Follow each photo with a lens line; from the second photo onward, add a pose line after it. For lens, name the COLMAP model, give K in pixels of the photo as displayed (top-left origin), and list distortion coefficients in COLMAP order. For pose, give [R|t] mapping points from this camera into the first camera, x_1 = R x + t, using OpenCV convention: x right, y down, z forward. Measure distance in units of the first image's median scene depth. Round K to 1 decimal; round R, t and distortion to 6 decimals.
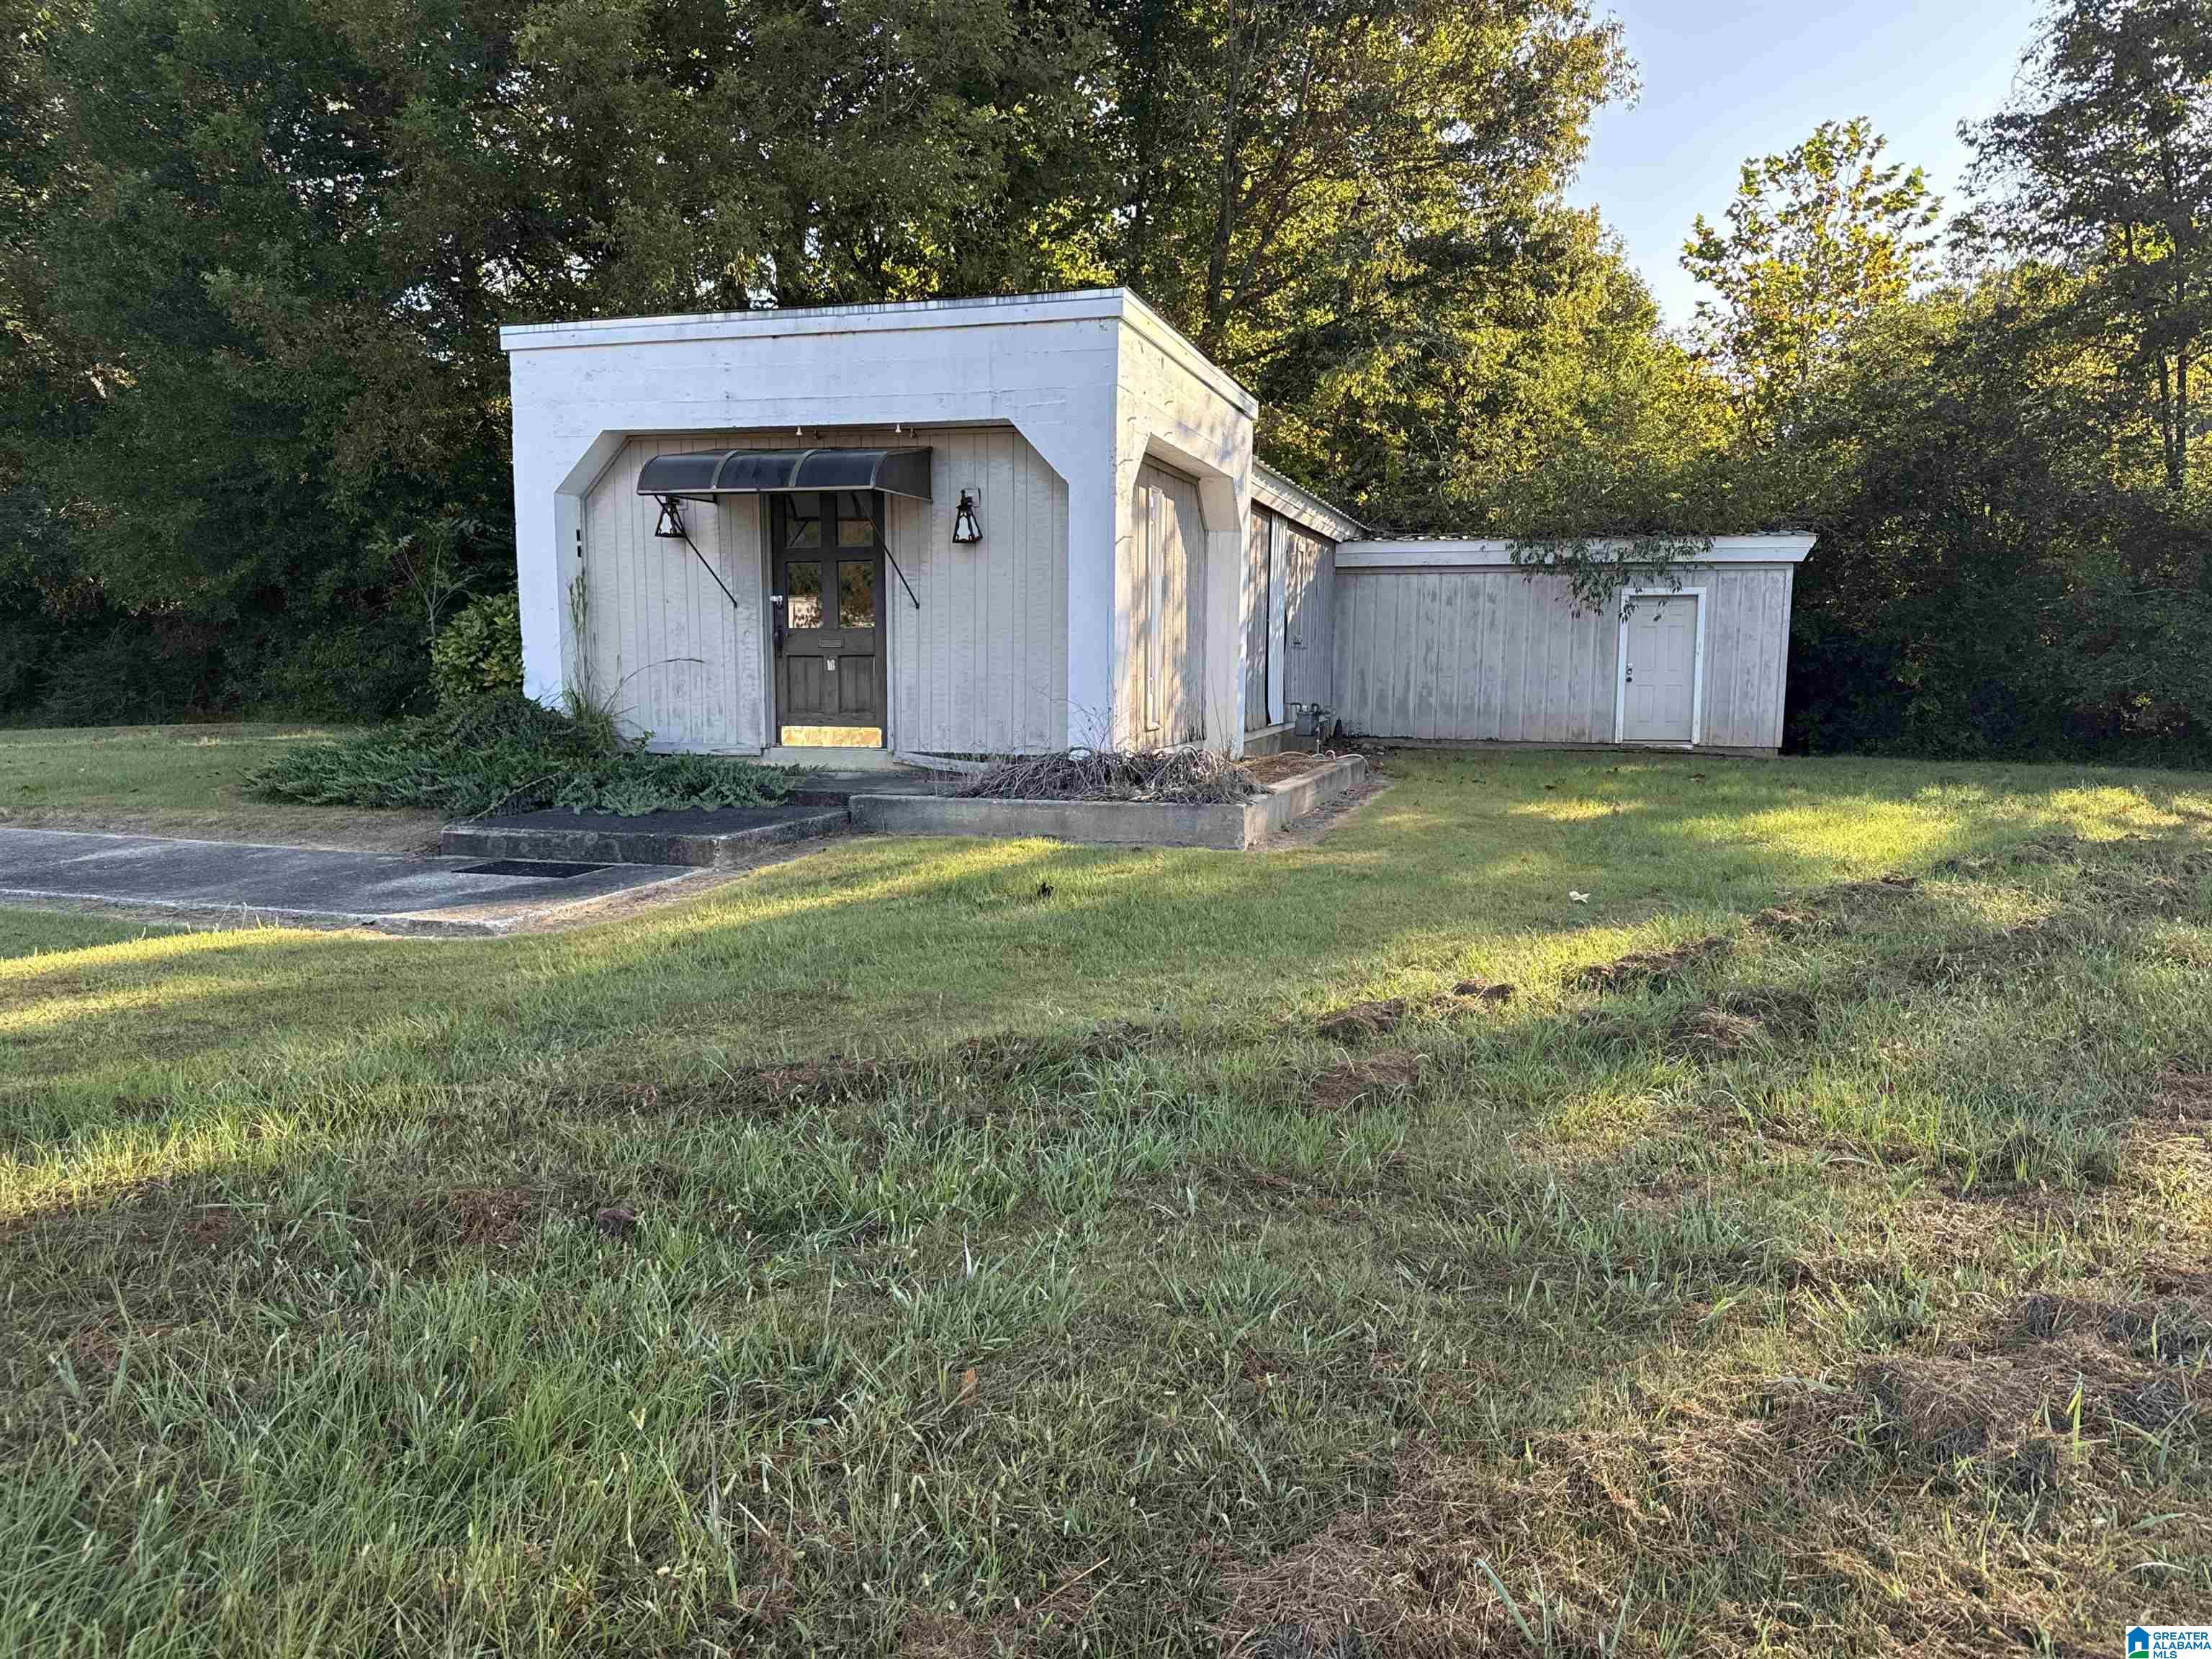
lens RADIAL K [[1552.9, 0, 1106.0], [0, 1552.9, 829.5], [0, 0, 1]] dist [0.098664, -0.000560]
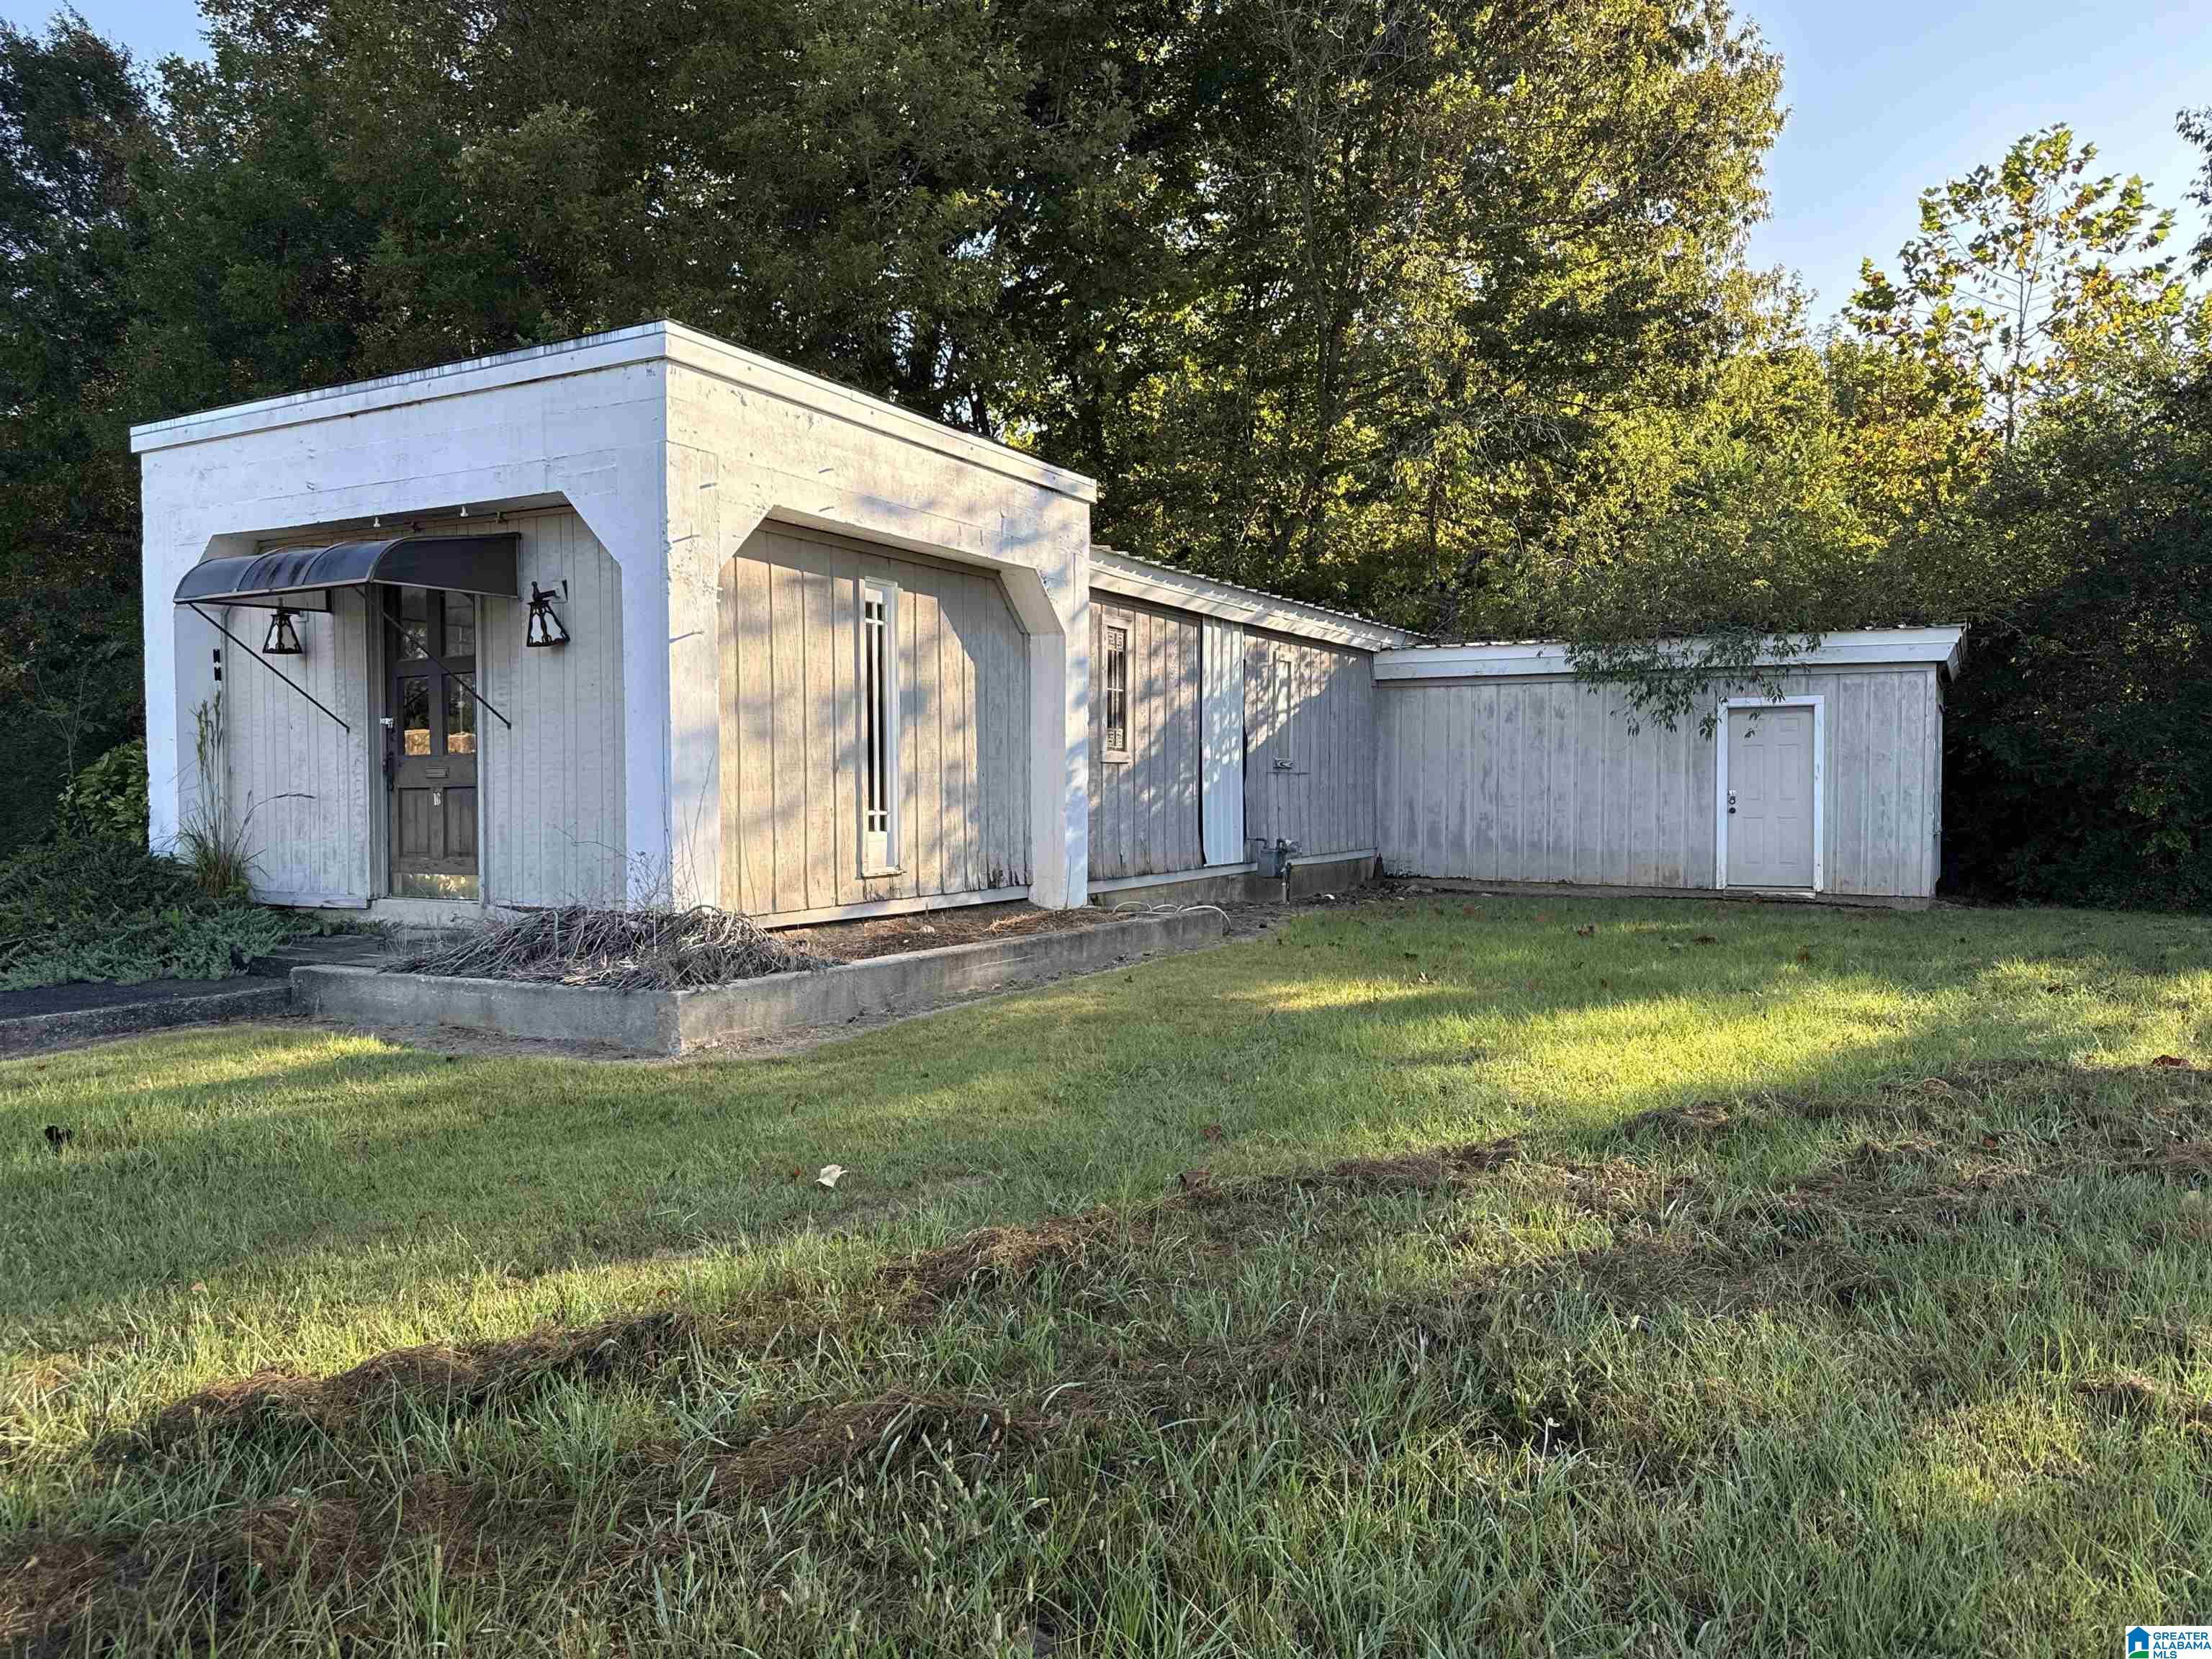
lens RADIAL K [[1537.9, 0, 1104.4], [0, 1537.9, 868.5], [0, 0, 1]] dist [0.058119, -0.001376]
pose [[0.976459, 0.002695, -0.215685, 0.200768], [-0.014985, 0.998354, -0.055363, -0.017142], [0.215180, 0.057292, 0.974892, 0.160467]]
